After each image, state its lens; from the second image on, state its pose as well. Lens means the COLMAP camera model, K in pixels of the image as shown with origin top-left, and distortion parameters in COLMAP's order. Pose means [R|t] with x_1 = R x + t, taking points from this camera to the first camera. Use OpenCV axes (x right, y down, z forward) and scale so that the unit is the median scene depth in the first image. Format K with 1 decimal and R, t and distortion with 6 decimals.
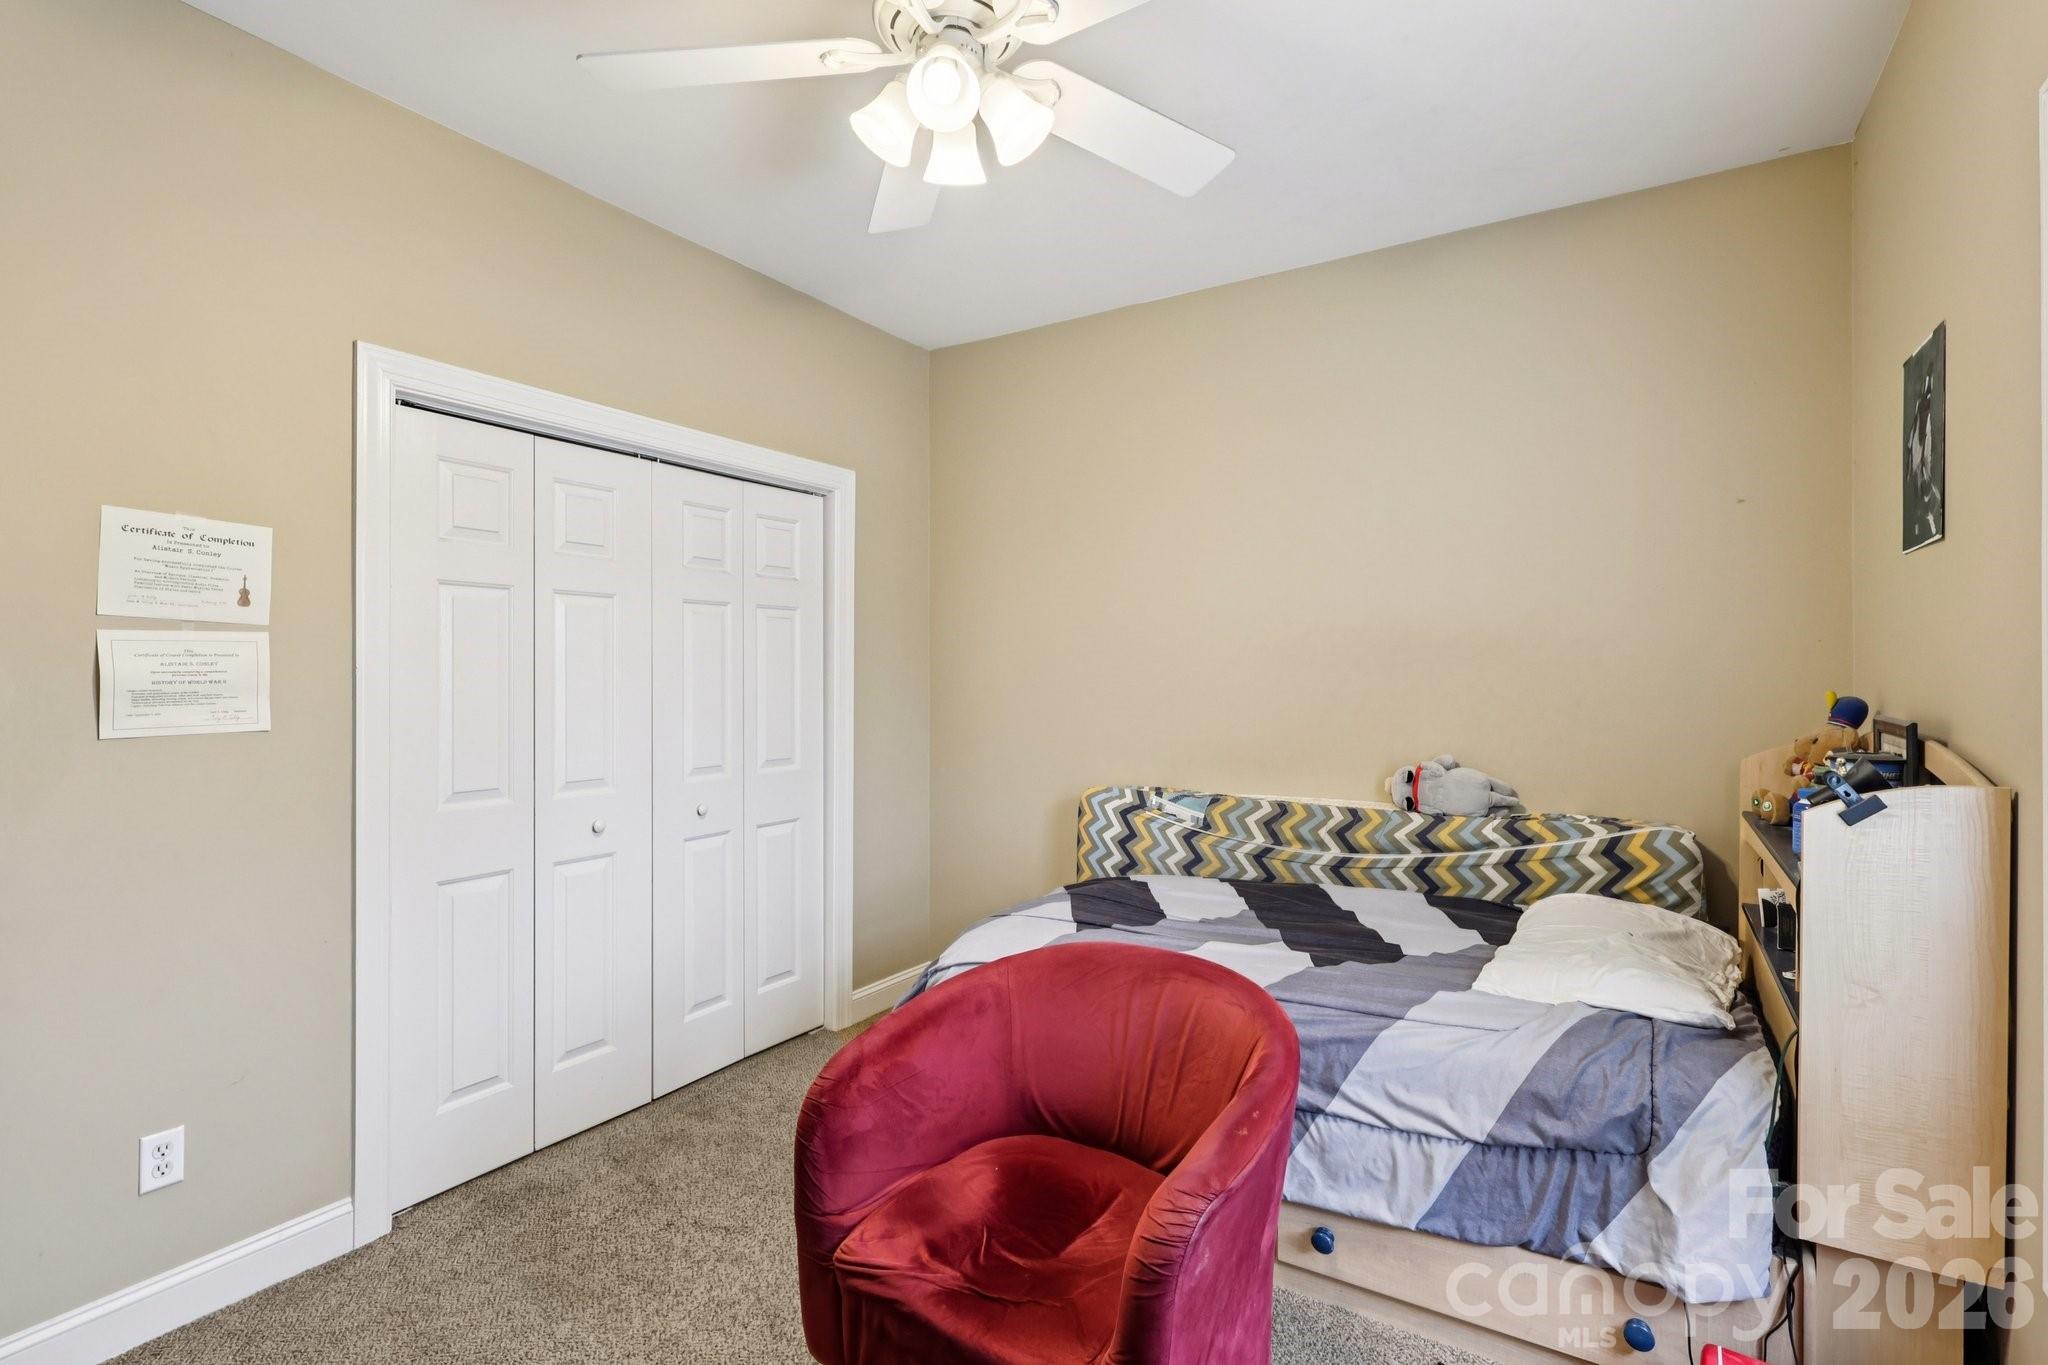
lens RADIAL K [[953.1, 0, 1019.1], [0, 953.1, 683.3], [0, 0, 1]] dist [0.002140, 0.000147]
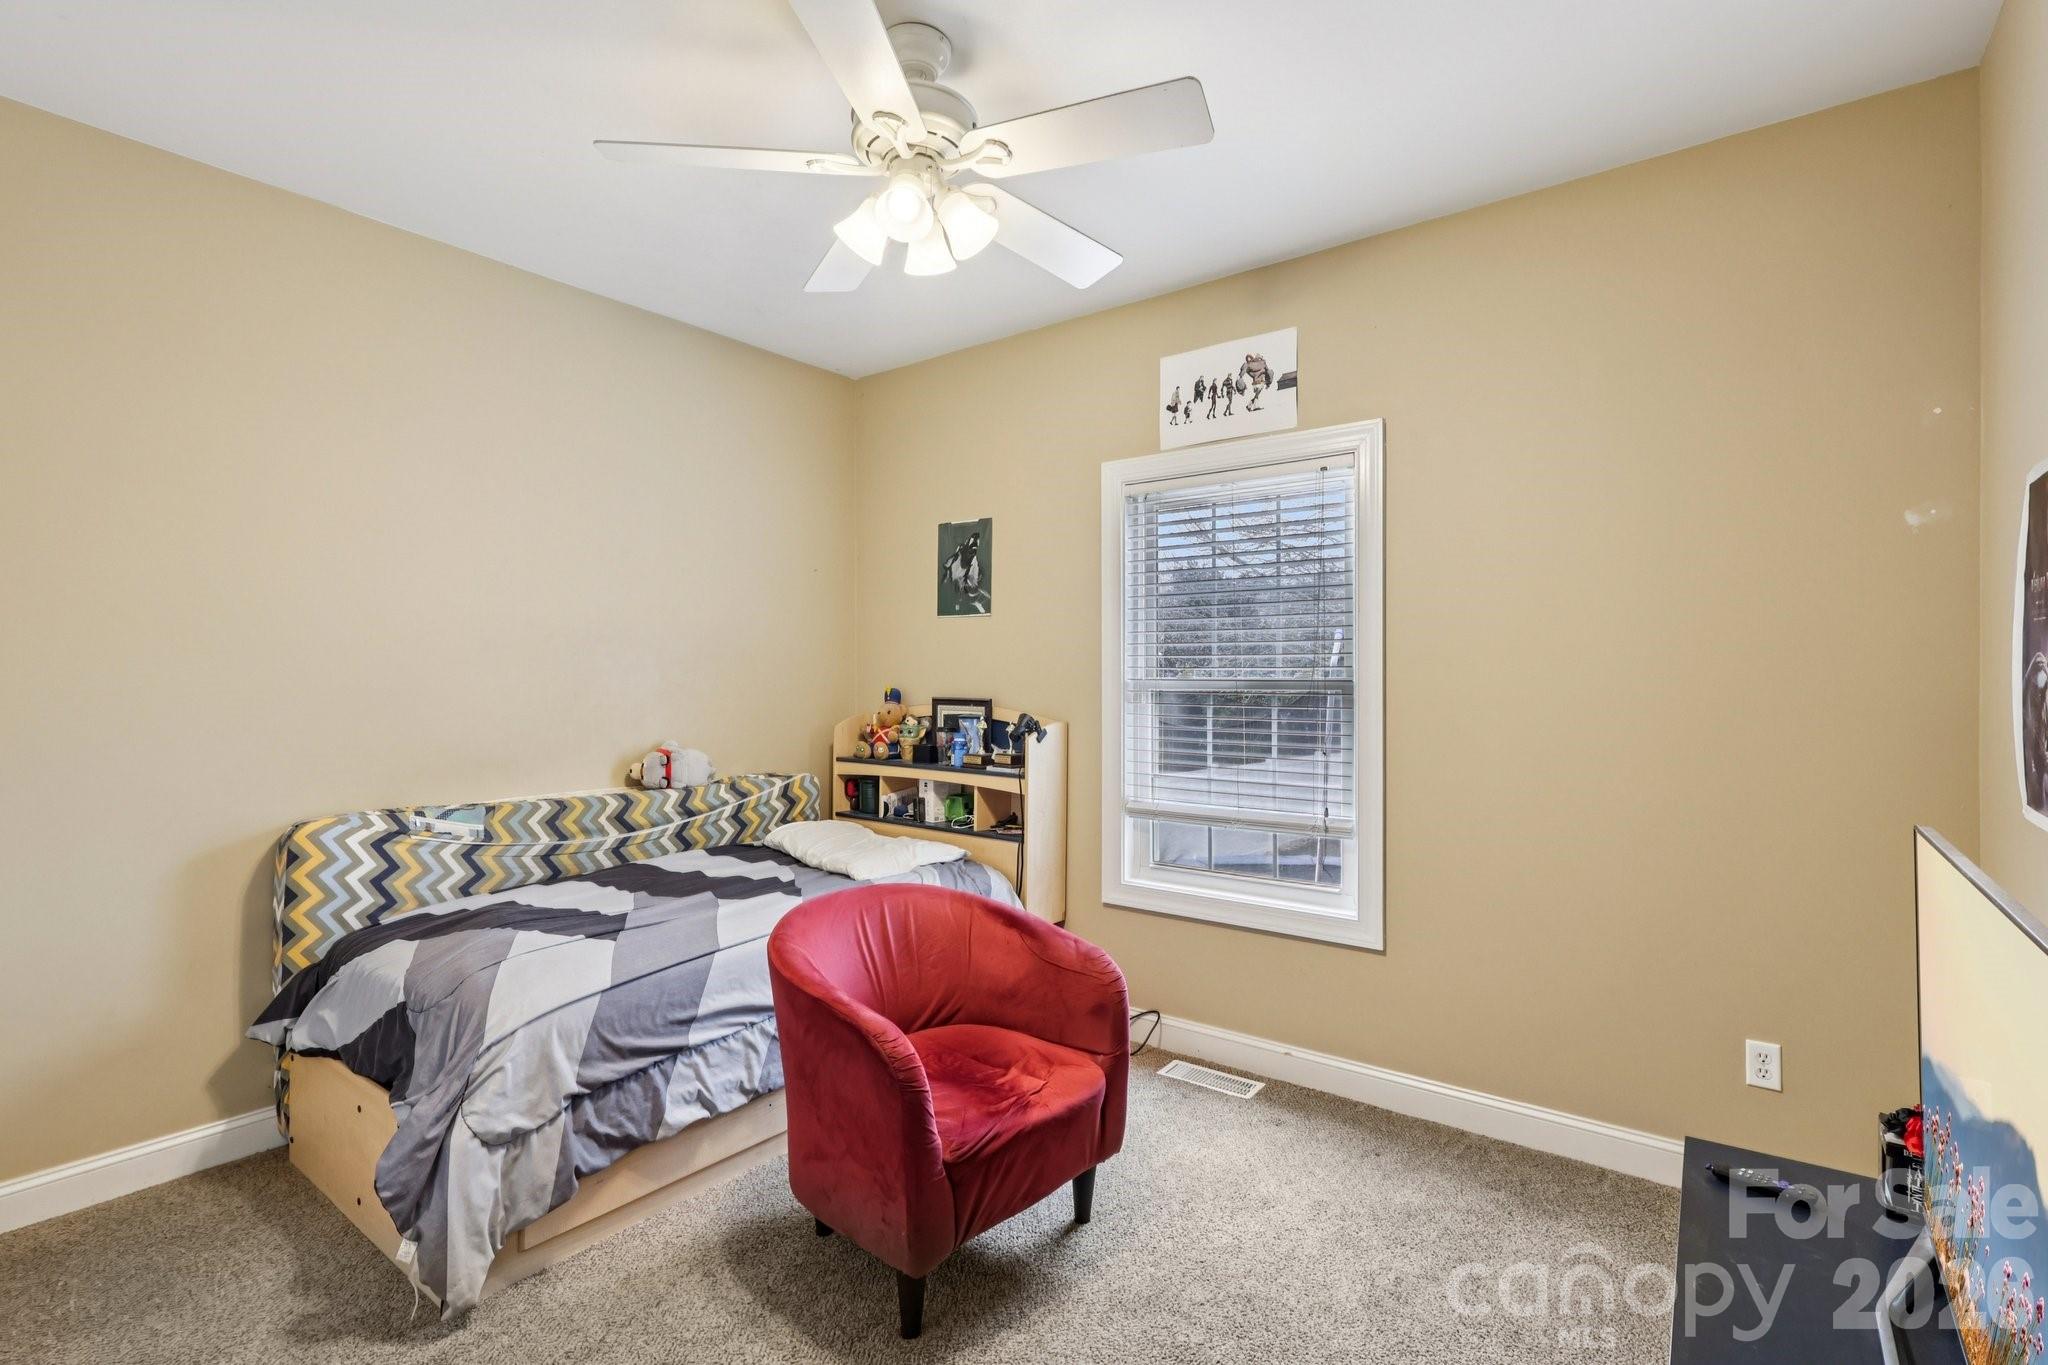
lens RADIAL K [[953.1, 0, 1026.5], [0, 953.1, 680.1], [0, 0, 1]] dist [0.002140, 0.000147]
pose [[0.098771, -0.003335, 0.995105, -0.703271], [0.003589, 0.999989, 0.002996, -0.004815], [-0.995104, 0.003275, 0.098782, 0.399450]]
